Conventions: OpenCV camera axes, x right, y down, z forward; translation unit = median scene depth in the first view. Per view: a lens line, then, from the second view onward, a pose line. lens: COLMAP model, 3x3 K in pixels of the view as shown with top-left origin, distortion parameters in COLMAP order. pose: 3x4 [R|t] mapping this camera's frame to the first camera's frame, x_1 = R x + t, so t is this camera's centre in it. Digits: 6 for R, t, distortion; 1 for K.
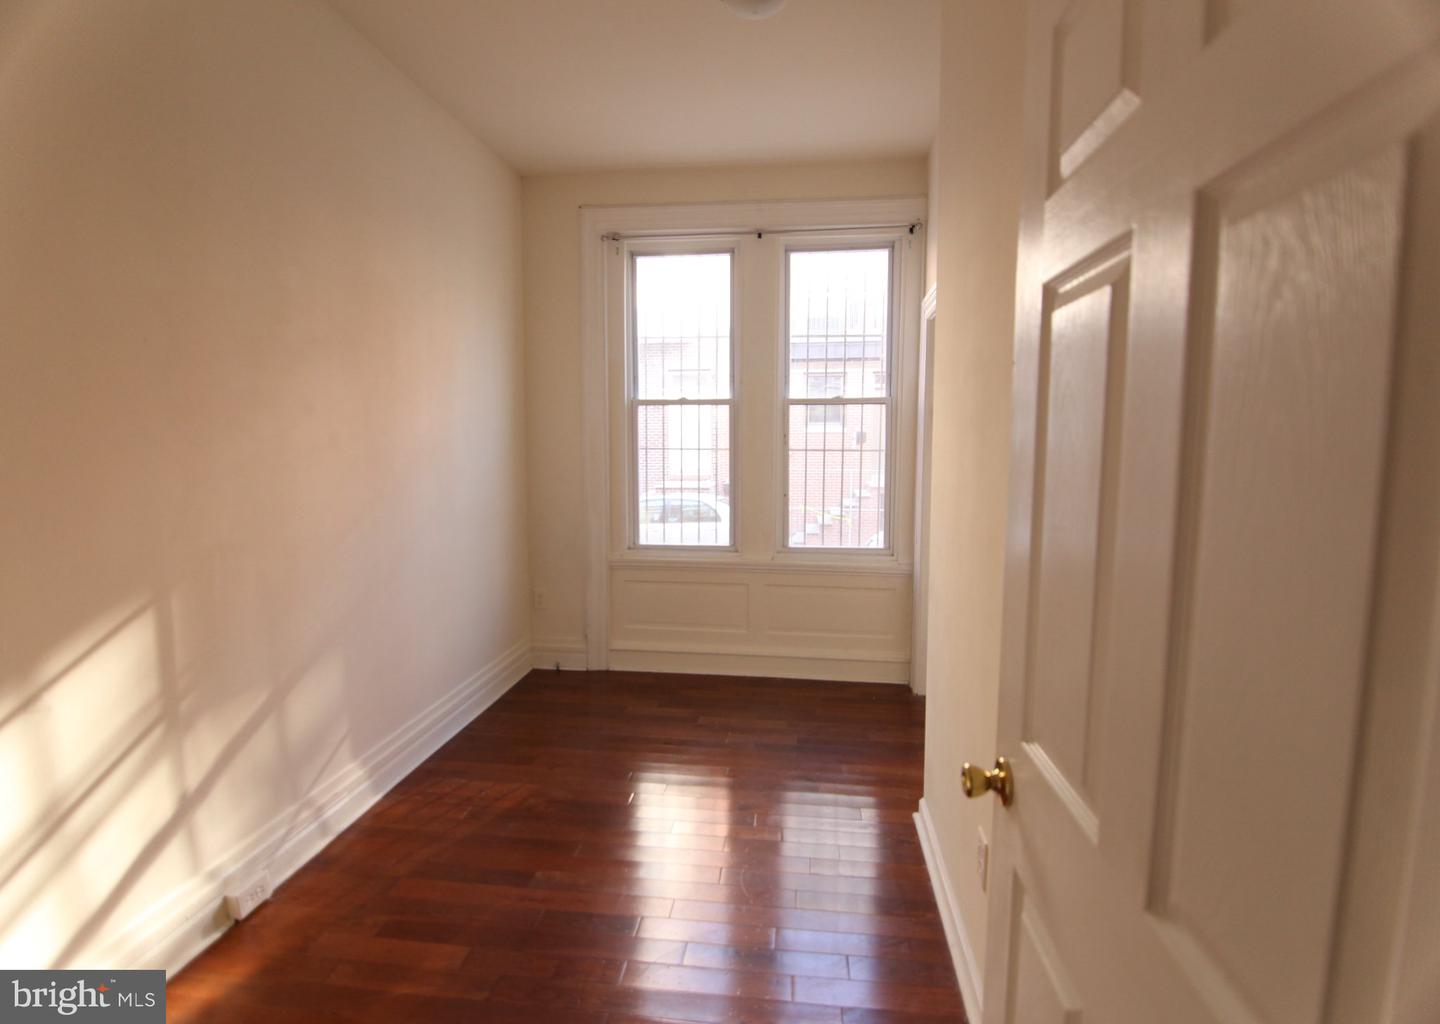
lens RADIAL K [[668.8, 0, 722.3], [0, 668.8, 513.9], [0, 0, 1]] dist [-0.004015, -0.000032]
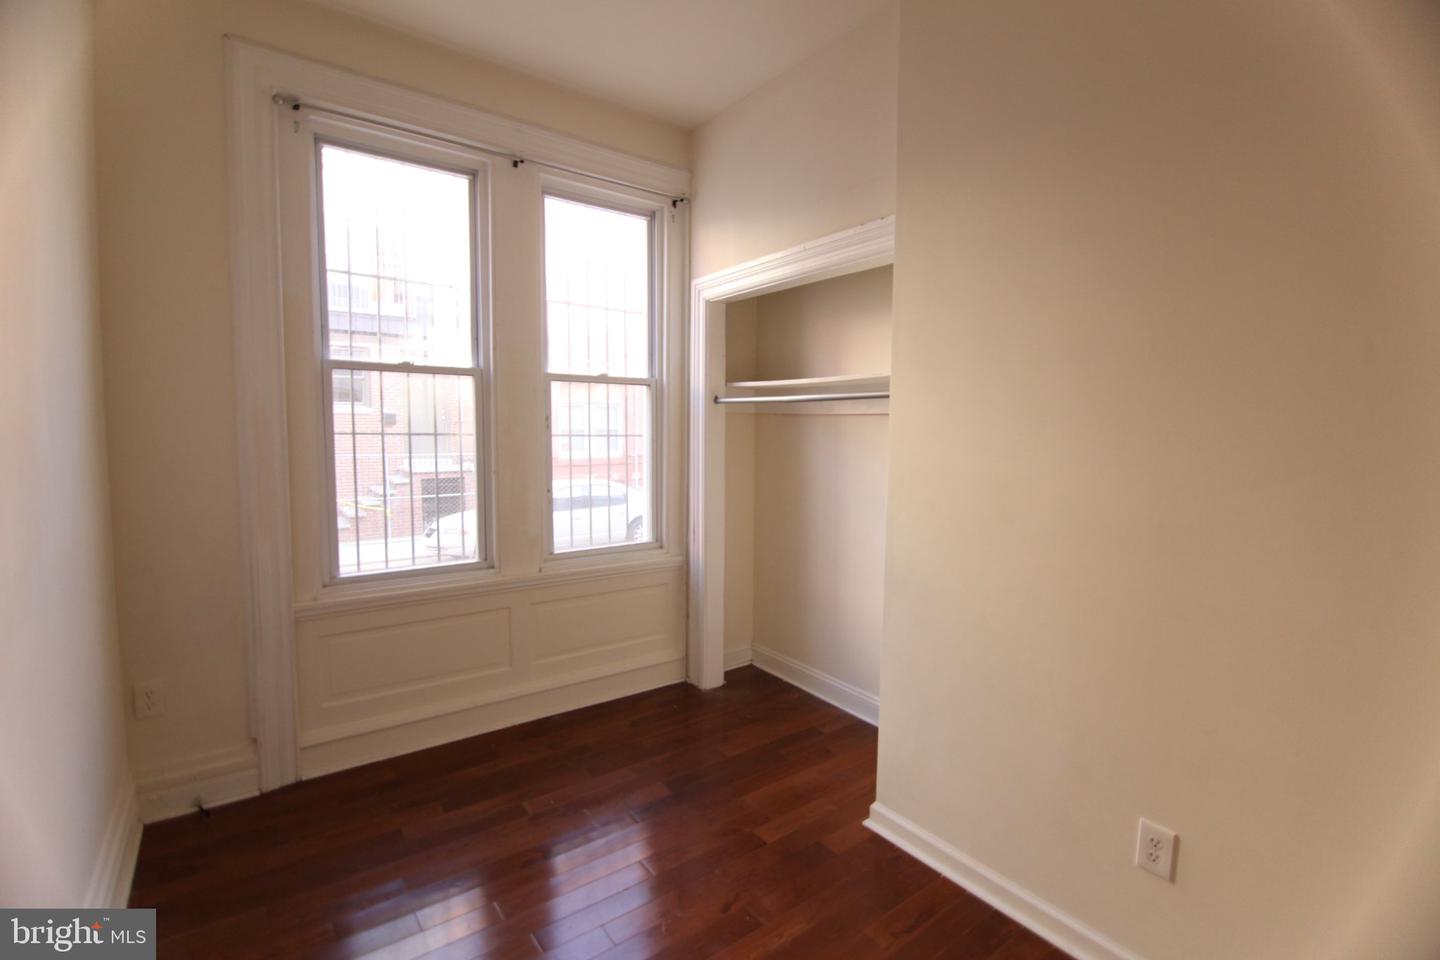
lens RADIAL K [[656.2, 0, 721.5], [0, 656.2, 475.8], [0, 0, 1]] dist [-0.004589, -0.003348]
pose [[0.727547, -0.046866, 0.684455, -0.301896], [0.053222, 0.998513, 0.011798, -0.044658], [-0.683990, 0.027844, 0.728960, 0.272509]]
